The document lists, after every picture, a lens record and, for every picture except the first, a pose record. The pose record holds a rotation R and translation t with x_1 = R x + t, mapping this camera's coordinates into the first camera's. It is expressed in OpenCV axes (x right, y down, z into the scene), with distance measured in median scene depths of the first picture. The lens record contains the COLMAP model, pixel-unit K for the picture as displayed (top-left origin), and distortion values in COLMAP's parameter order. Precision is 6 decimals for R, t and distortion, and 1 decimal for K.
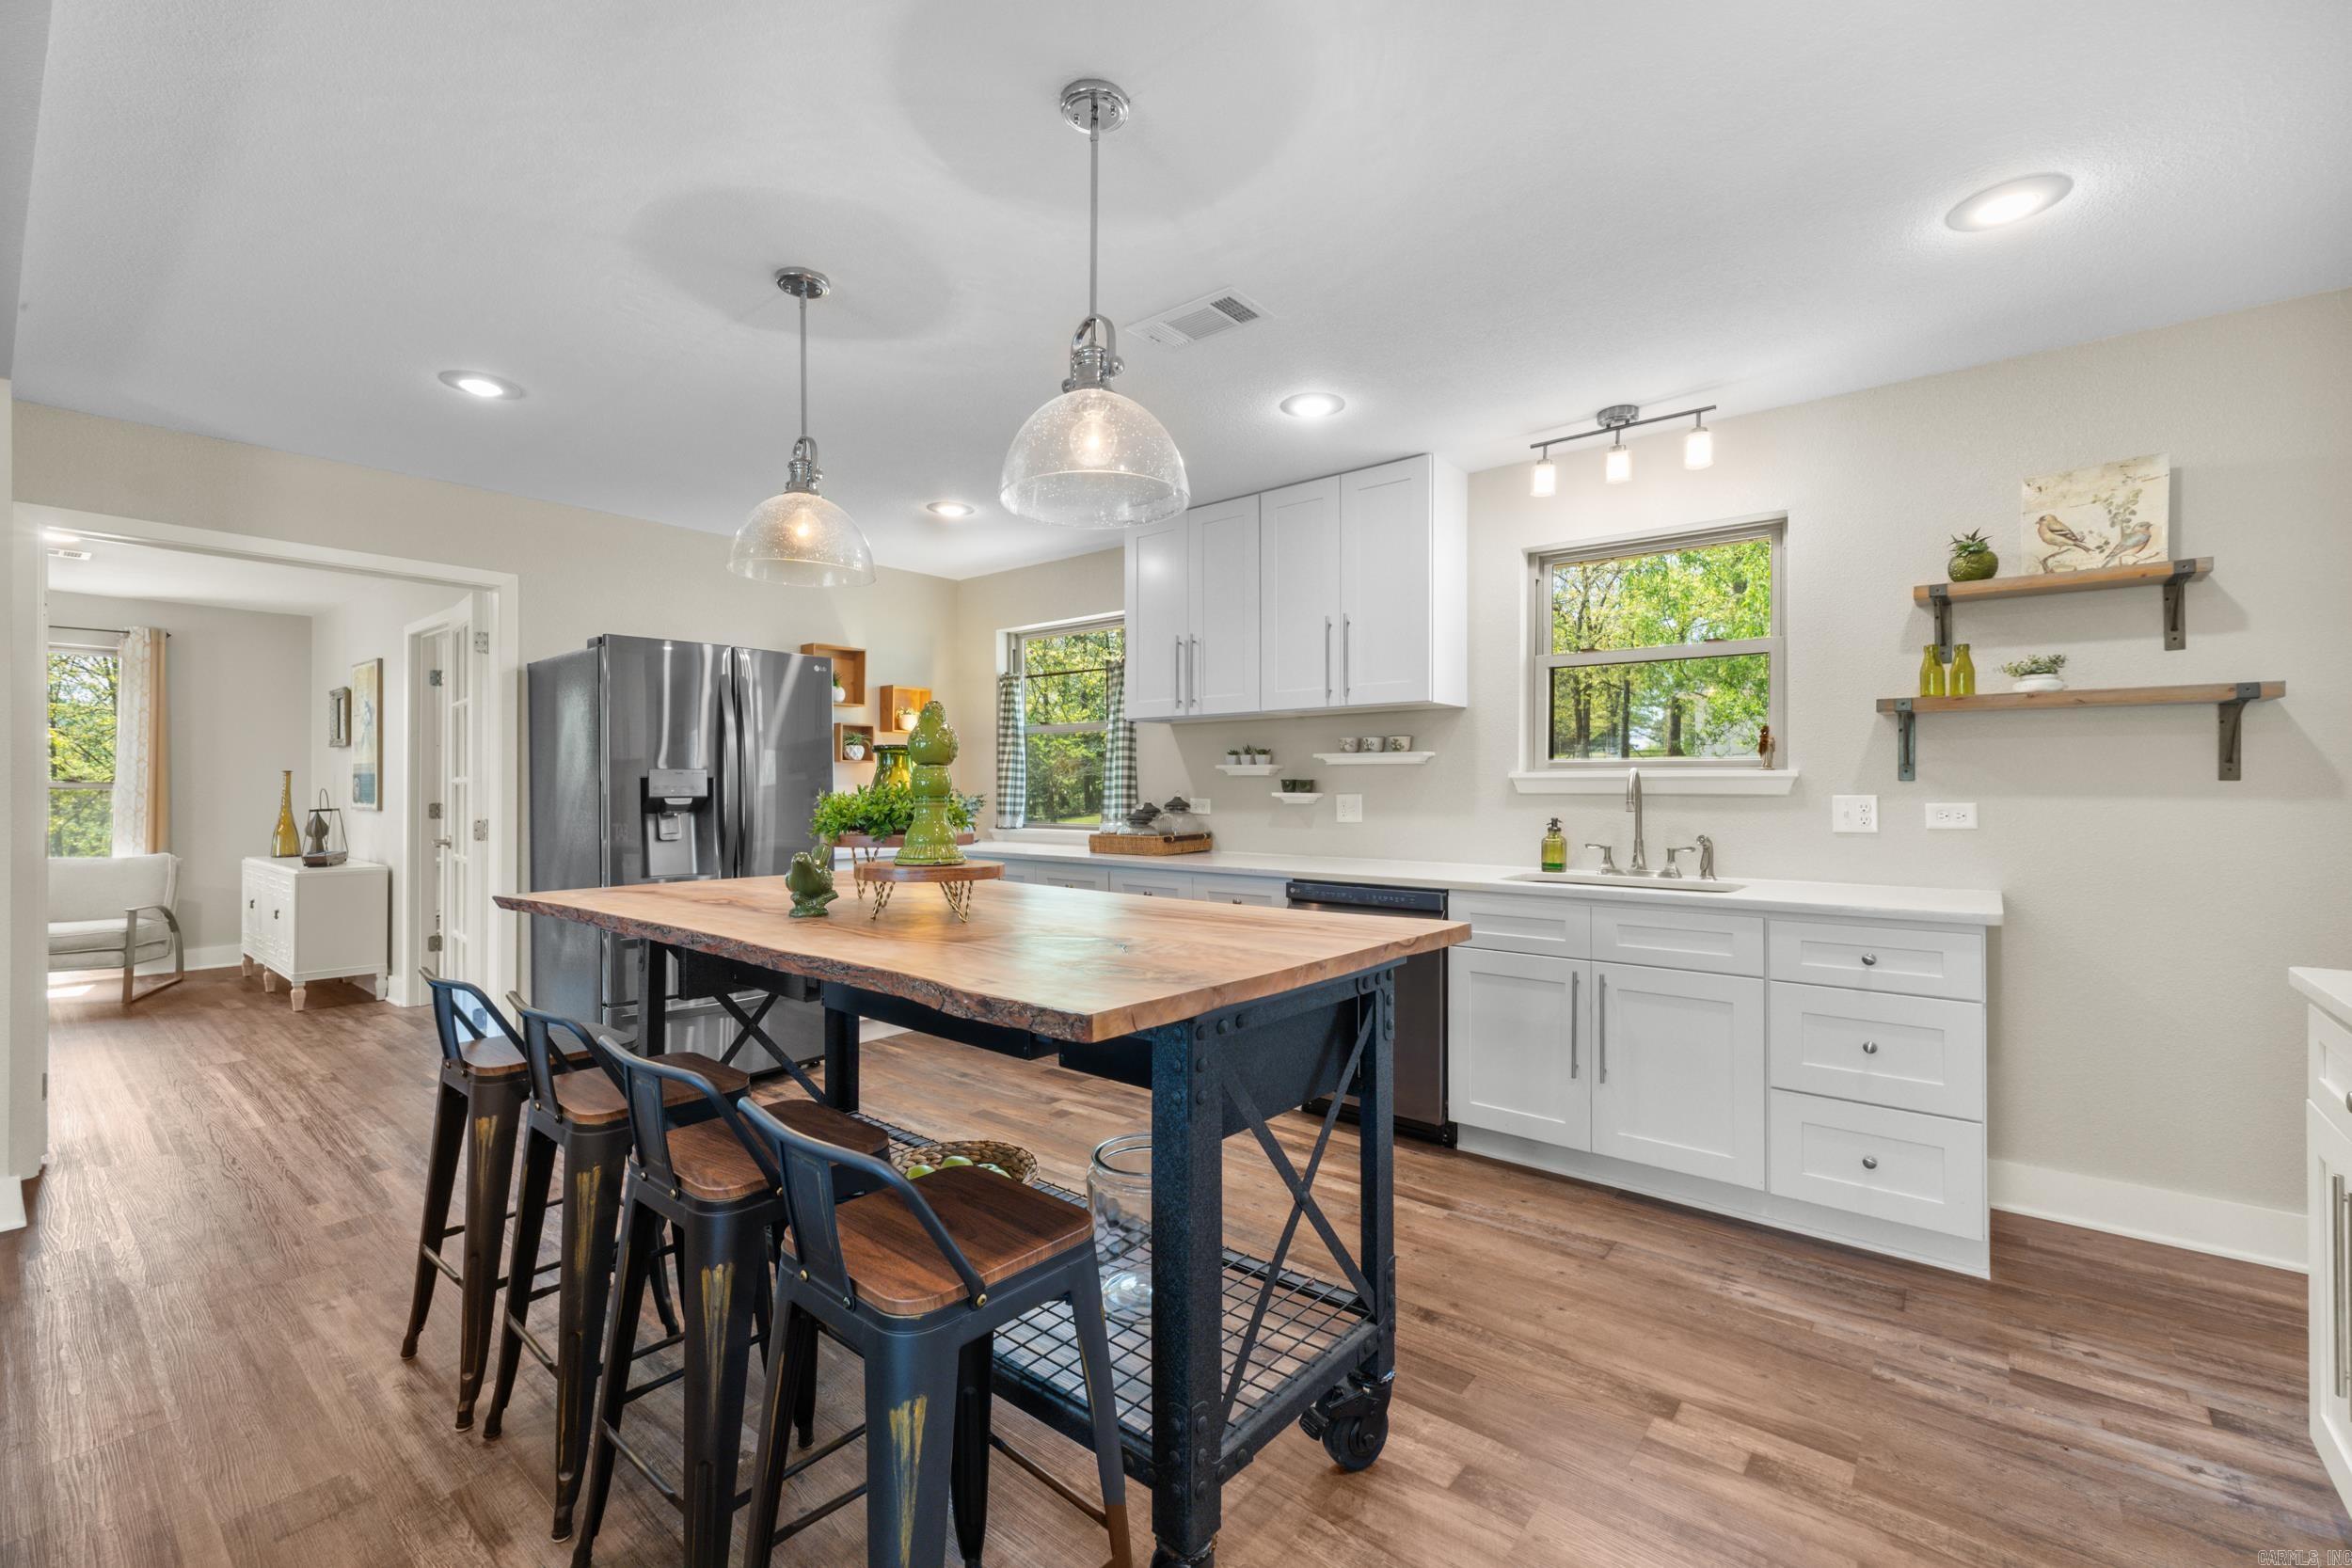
lens RADIAL K [[998.2, 0, 1181.2], [0, 998.2, 786.5], [0, 0, 1]] dist [0.006396, -0.000695]
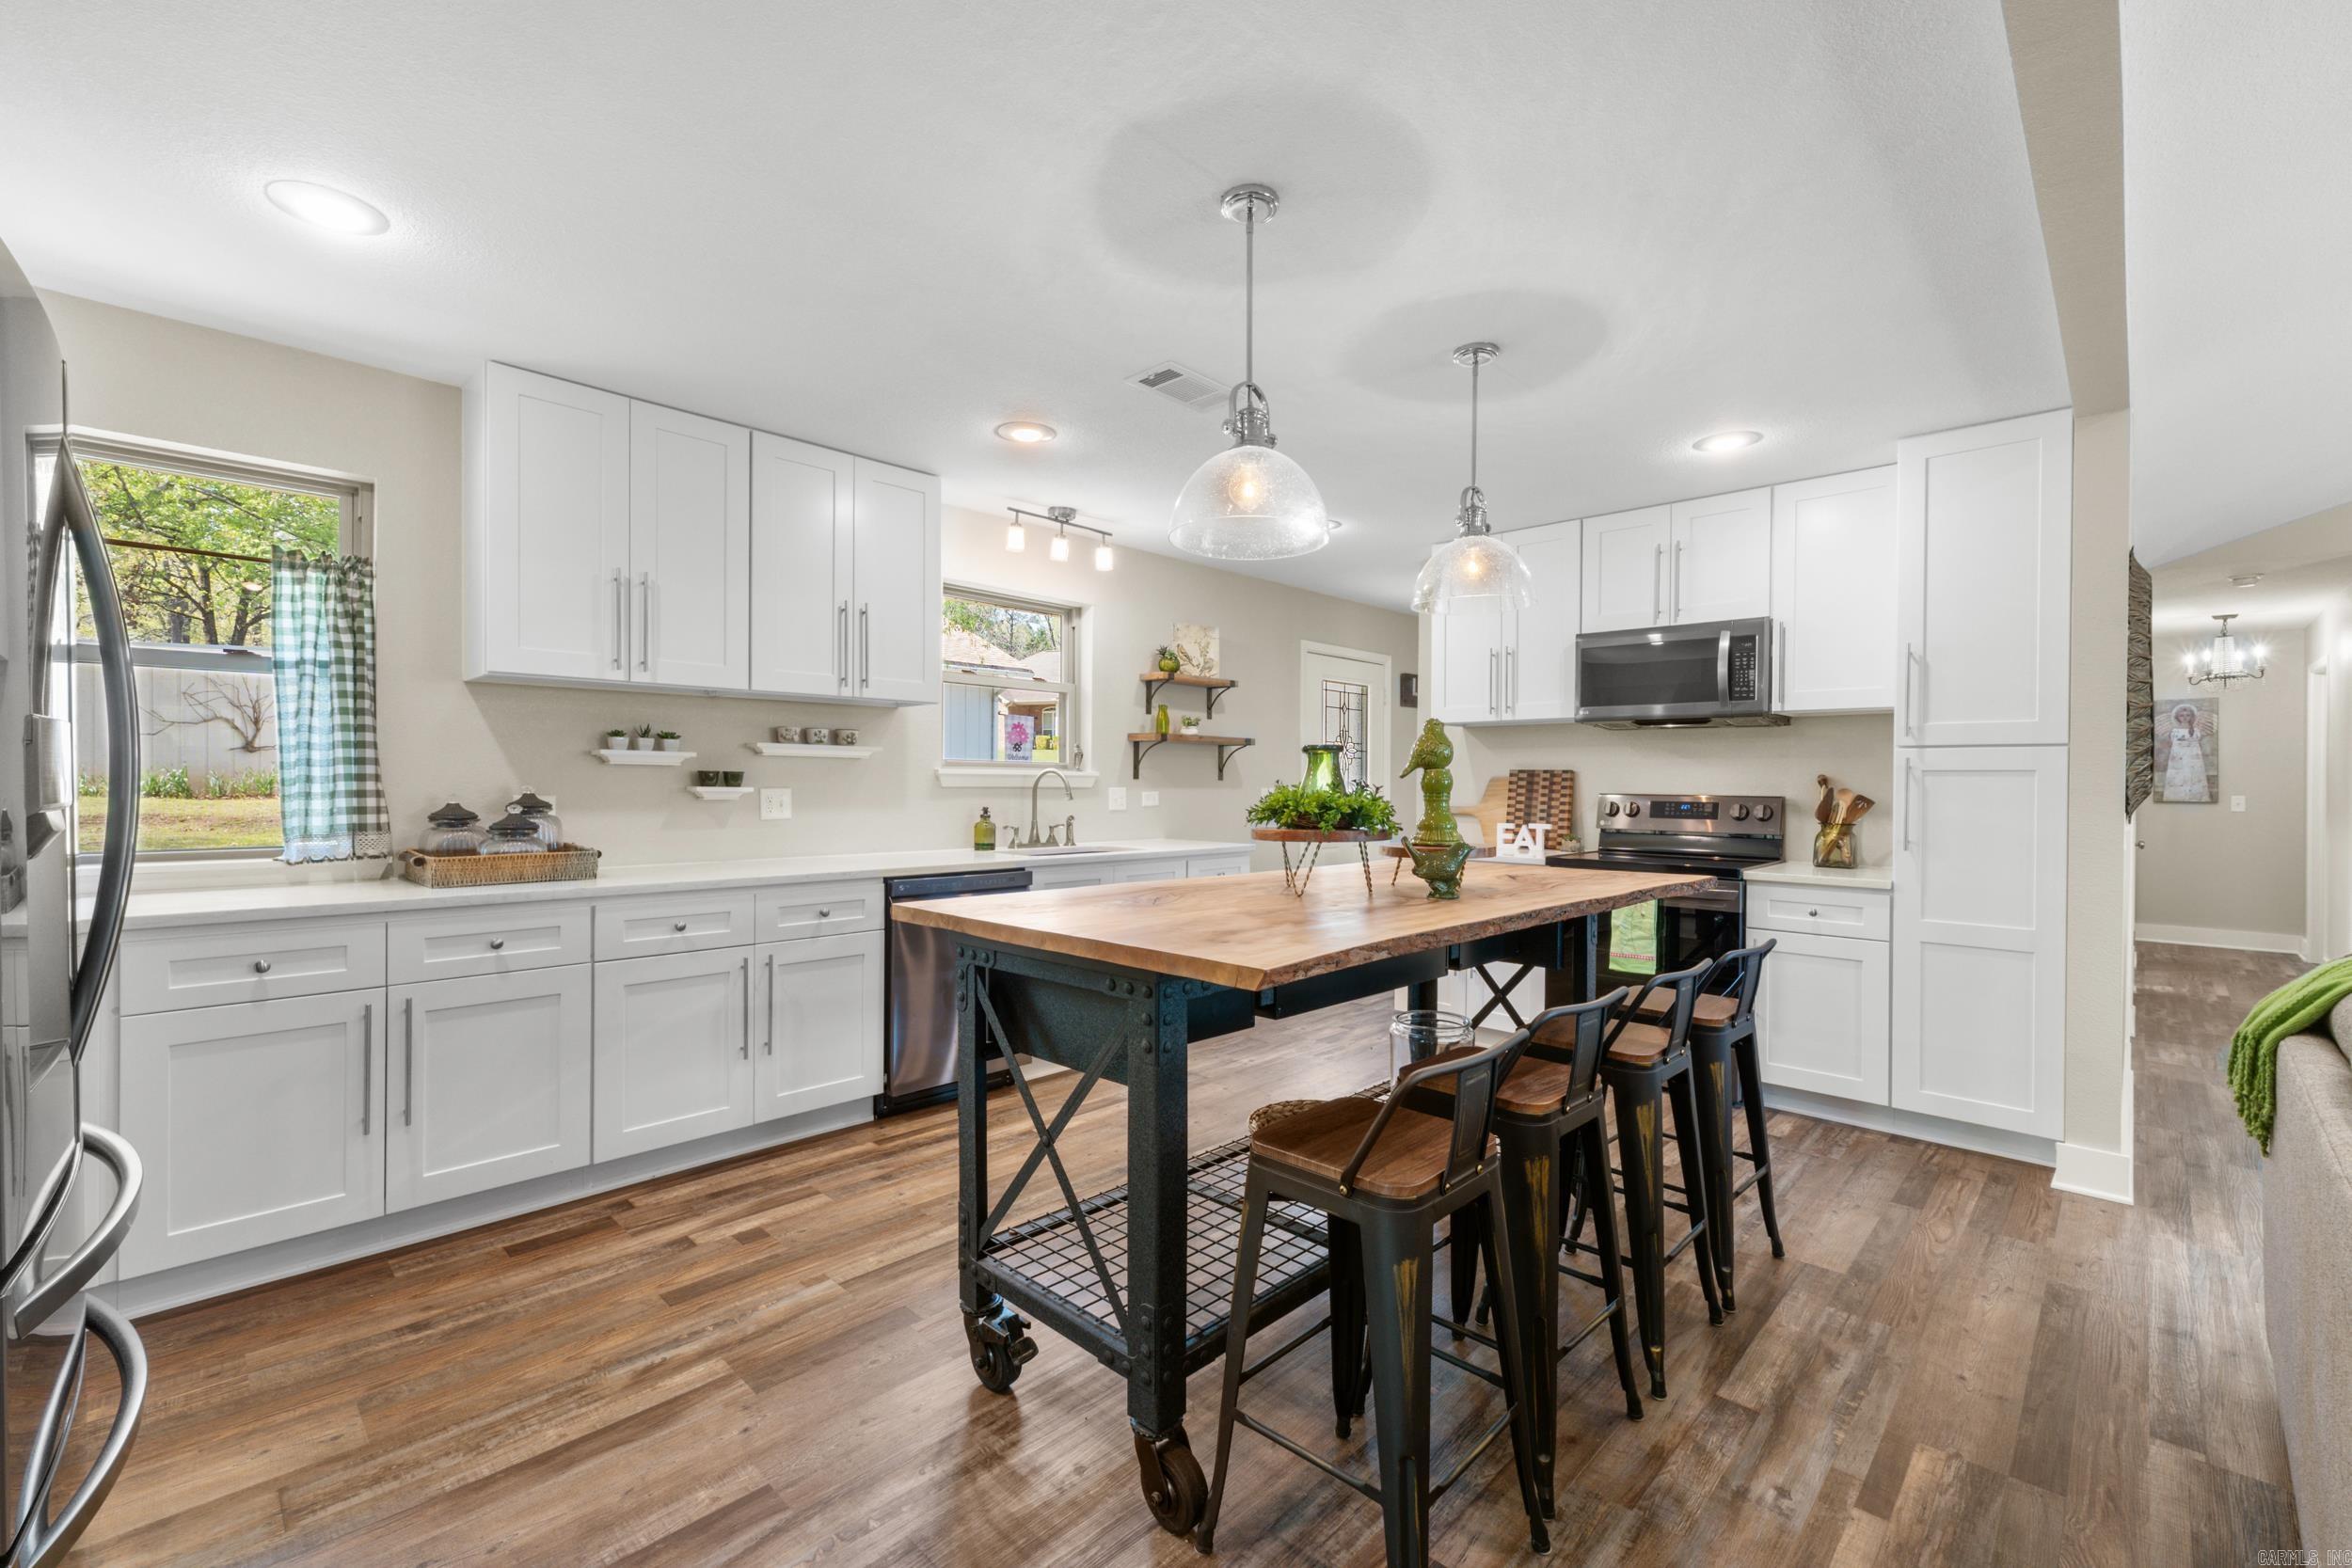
lens RADIAL K [[998.2, 0, 1189.5], [0, 998.2, 784.7], [0, 0, 1]] dist [0.006396, -0.000695]
pose [[0.068318, -0.001738, 0.997662, -0.817587], [-0.007882, 0.999966, 0.002282, -0.000749], [-0.997632, -0.008020, 0.068302, 0.640803]]
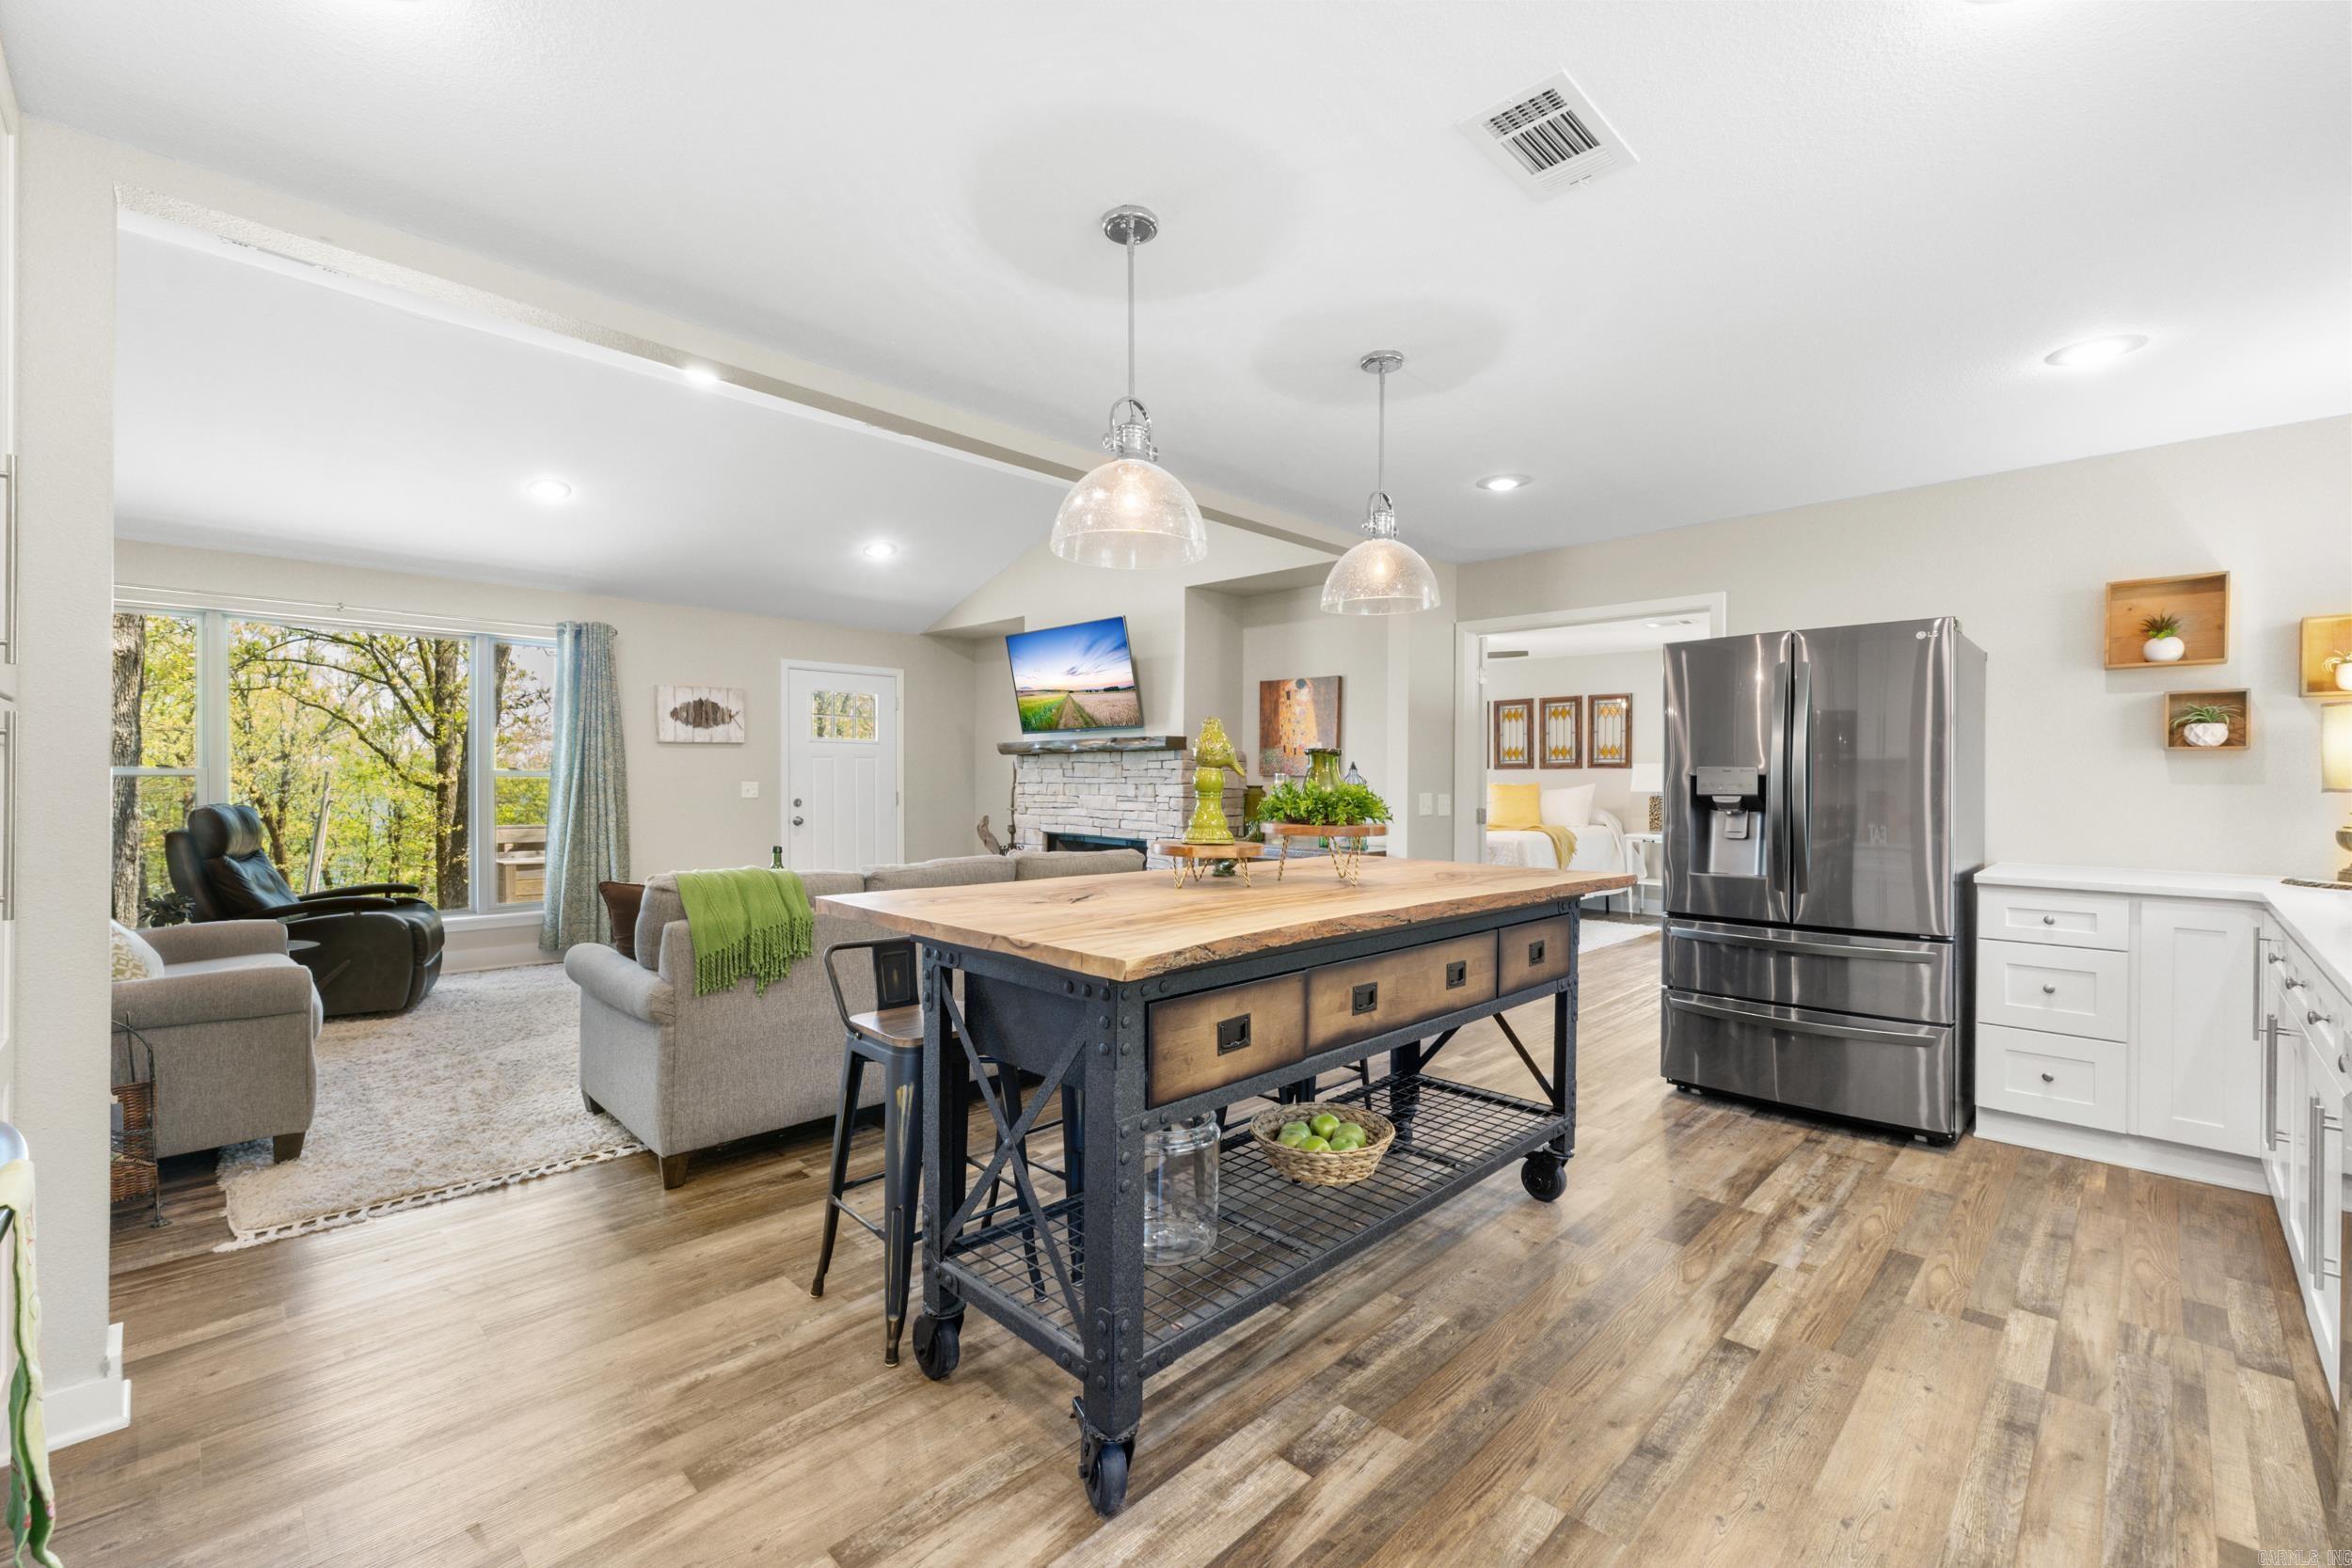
lens RADIAL K [[998.2, 0, 1173.0], [0, 998.2, 775.5], [0, 0, 1]] dist [0.006396, -0.000695]
pose [[-0.096359, -0.005420, -0.995332, 0.547617], [-0.004655, 0.999977, -0.004995, -0.001507], [0.995336, 0.004152, -0.096382, 0.563577]]
